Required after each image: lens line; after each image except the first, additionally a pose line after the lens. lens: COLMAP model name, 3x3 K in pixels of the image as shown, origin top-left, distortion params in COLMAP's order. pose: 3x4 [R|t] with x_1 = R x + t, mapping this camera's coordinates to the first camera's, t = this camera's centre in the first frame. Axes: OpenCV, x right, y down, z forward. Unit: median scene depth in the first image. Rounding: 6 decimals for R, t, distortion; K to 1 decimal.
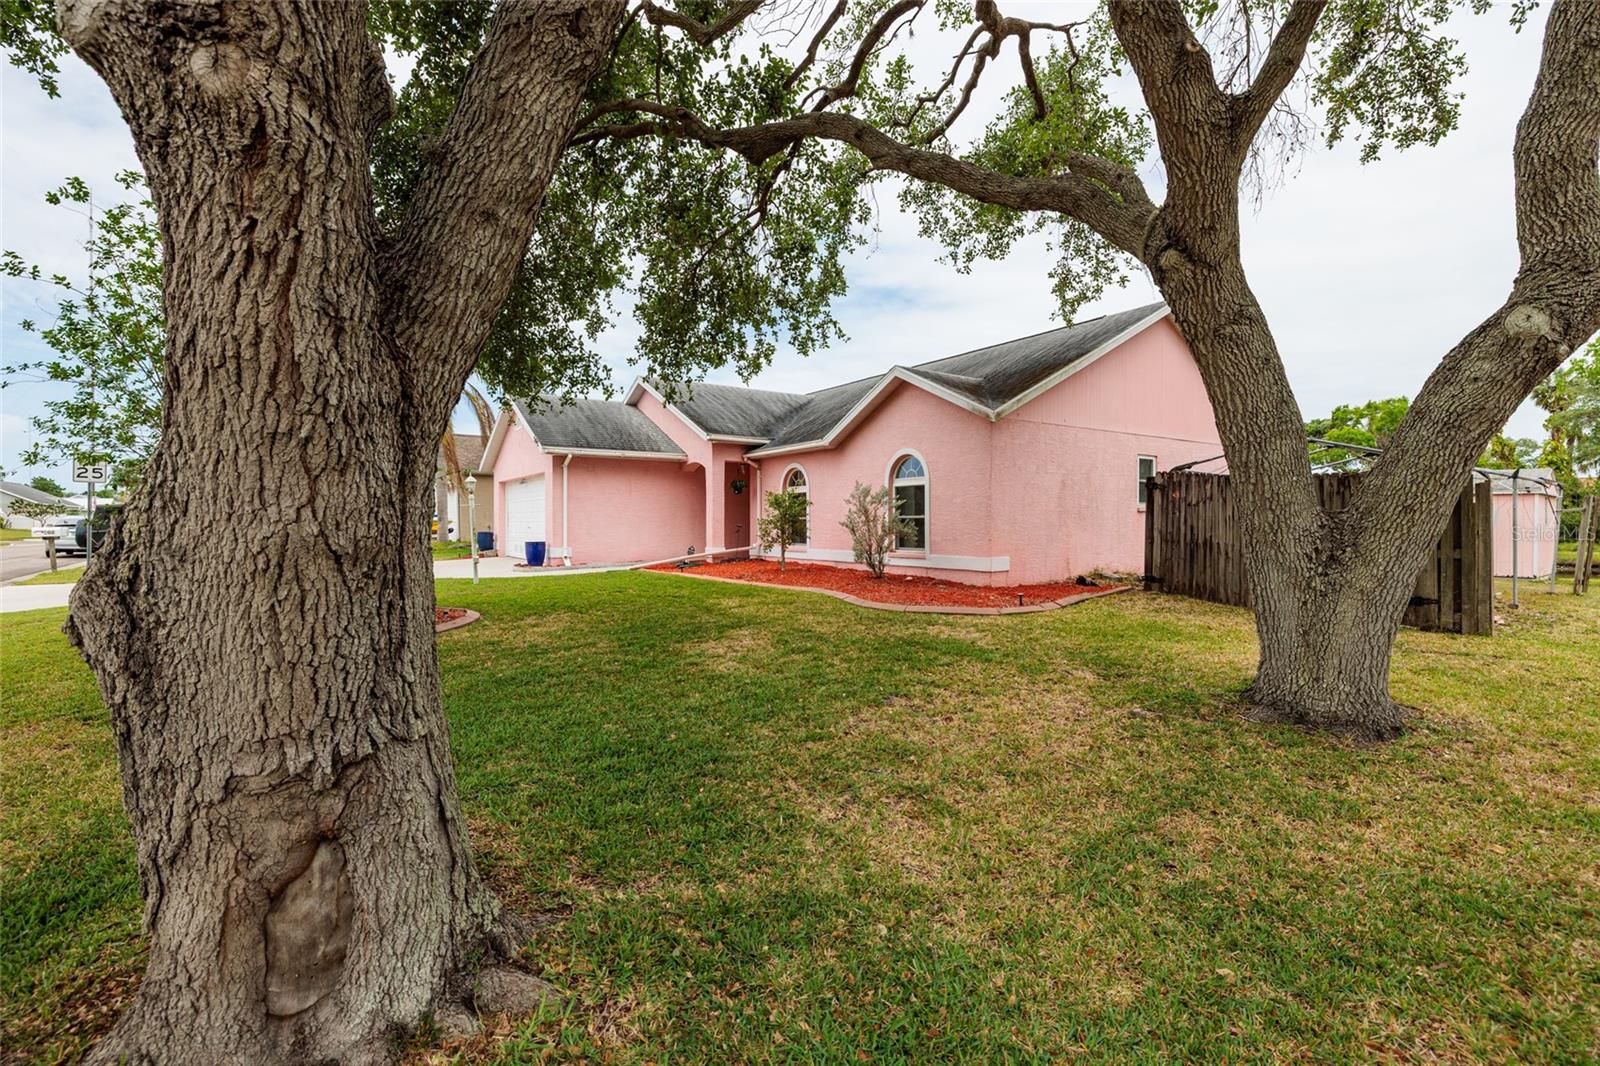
lens RADIAL K [[725.7, 0, 800.0], [0, 725.7, 533.0], [0, 0, 1]] dist [-0.000687, -0.000343]
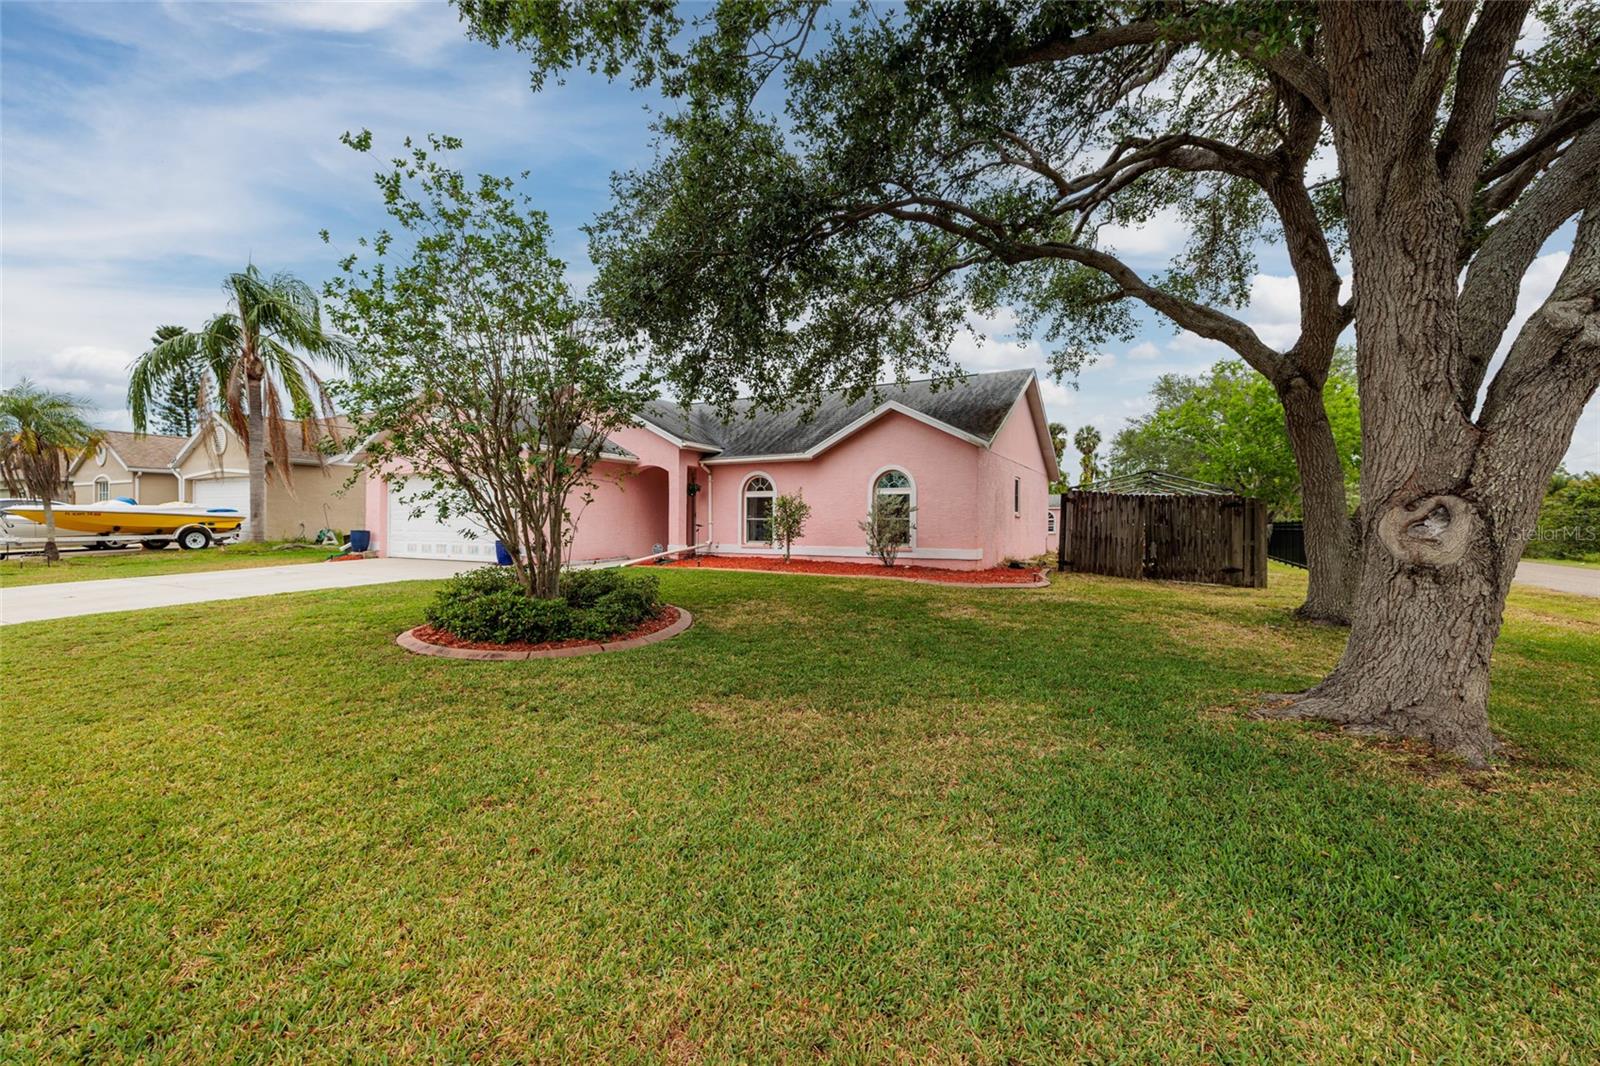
lens RADIAL K [[682.2, 0, 800.0], [0, 682.2, 533.0], [0, 0, 1]] dist [-0.000849, -0.000177]
pose [[0.890442, 0.000564, 0.455096, -0.561274], [0.000552, 0.999997, -0.002319, 0.005179], [-0.455096, 0.002316, 0.890439, 0.010656]]
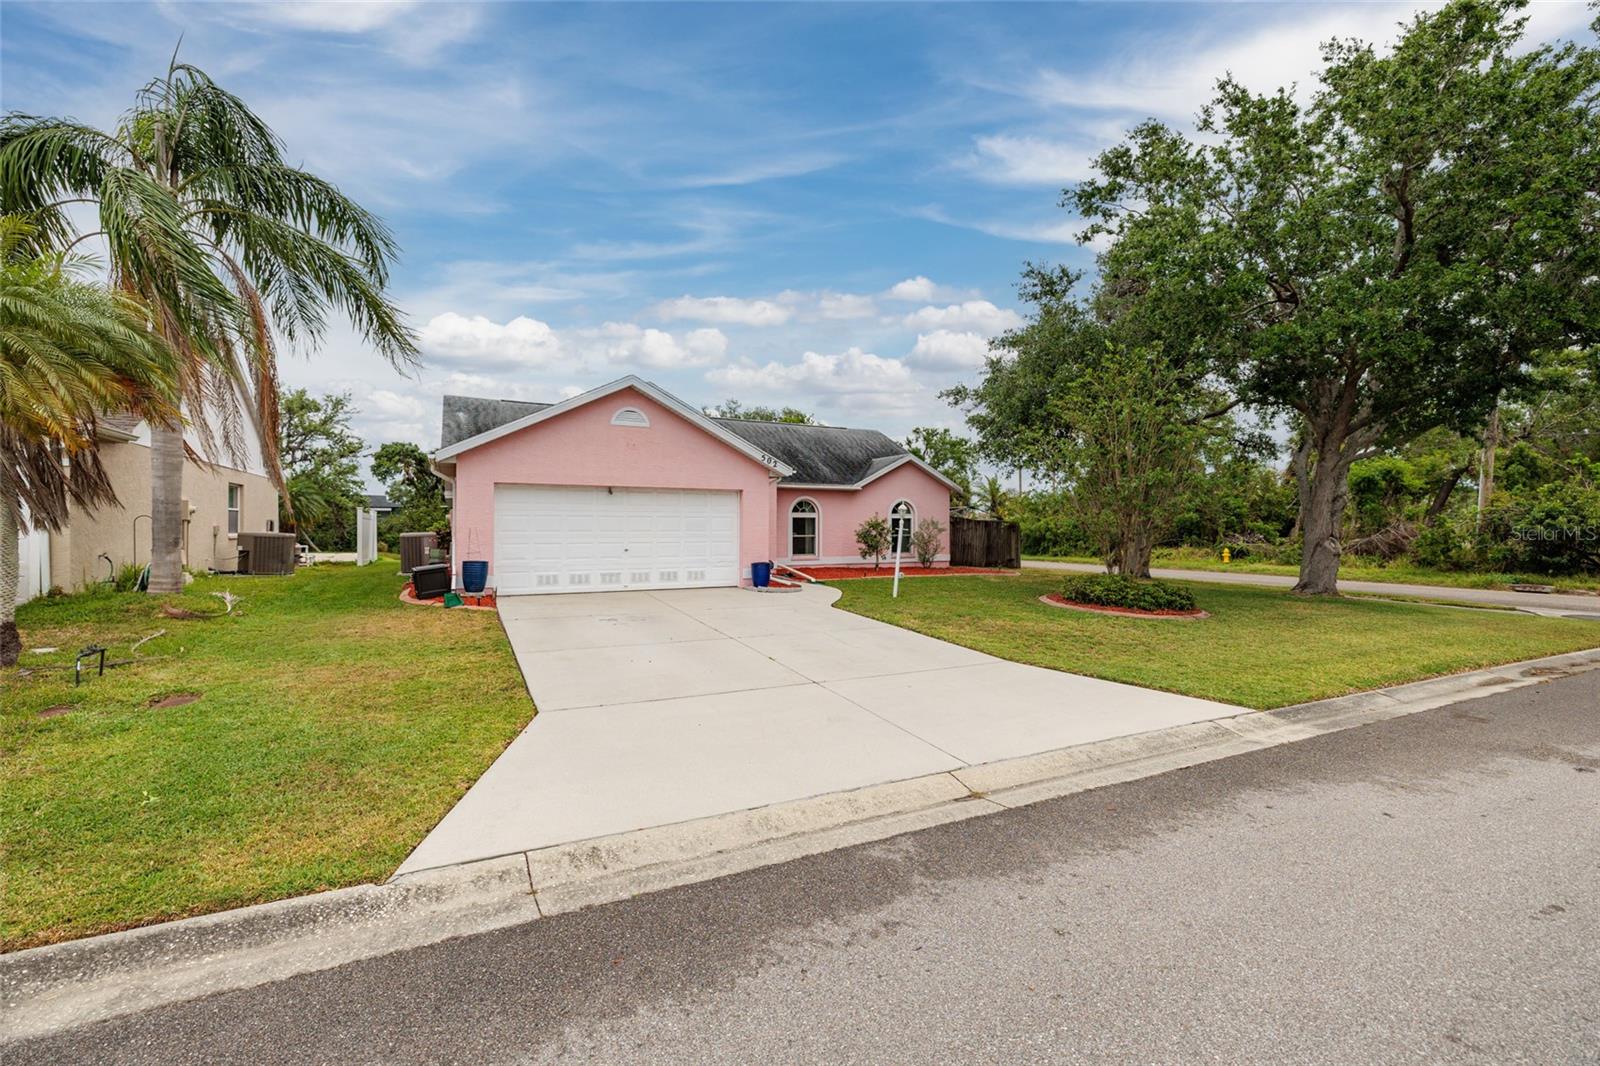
lens RADIAL K [[649.0, 0, 806.5], [0, 649.0, 533.2], [0, 0, 1]] dist [0.003576, 0.000430]
pose [[0.124433, -0.004786, 0.992216, -1.569640], [0.015236, 0.999880, 0.002912, -0.037354], [-0.992111, 0.014755, 0.124491, 1.082094]]
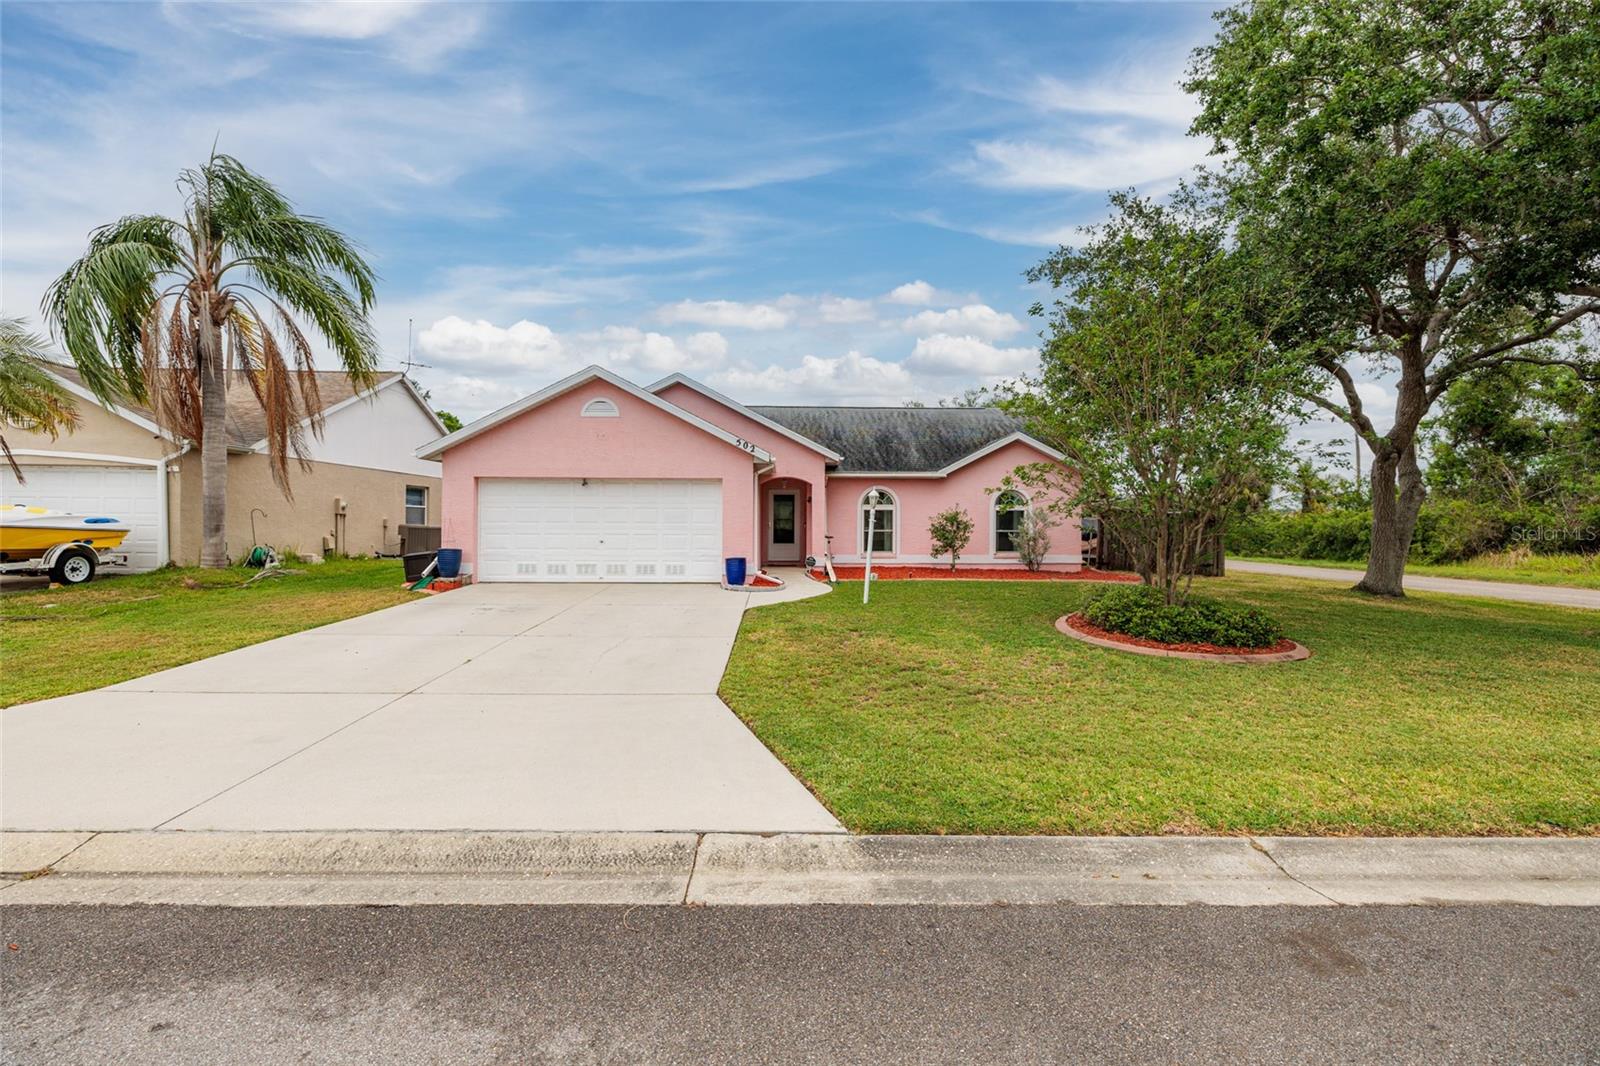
lens RADIAL K [[649.0, 0, 806.5], [0, 649.0, 533.2], [0, 0, 1]] dist [0.003576, 0.000430]
pose [[0.536672, -0.004364, 0.843780, -1.271054], [0.008323, 0.999965, -0.000122, -0.022165], [-0.843750, 0.007088, 0.536689, 0.662479]]
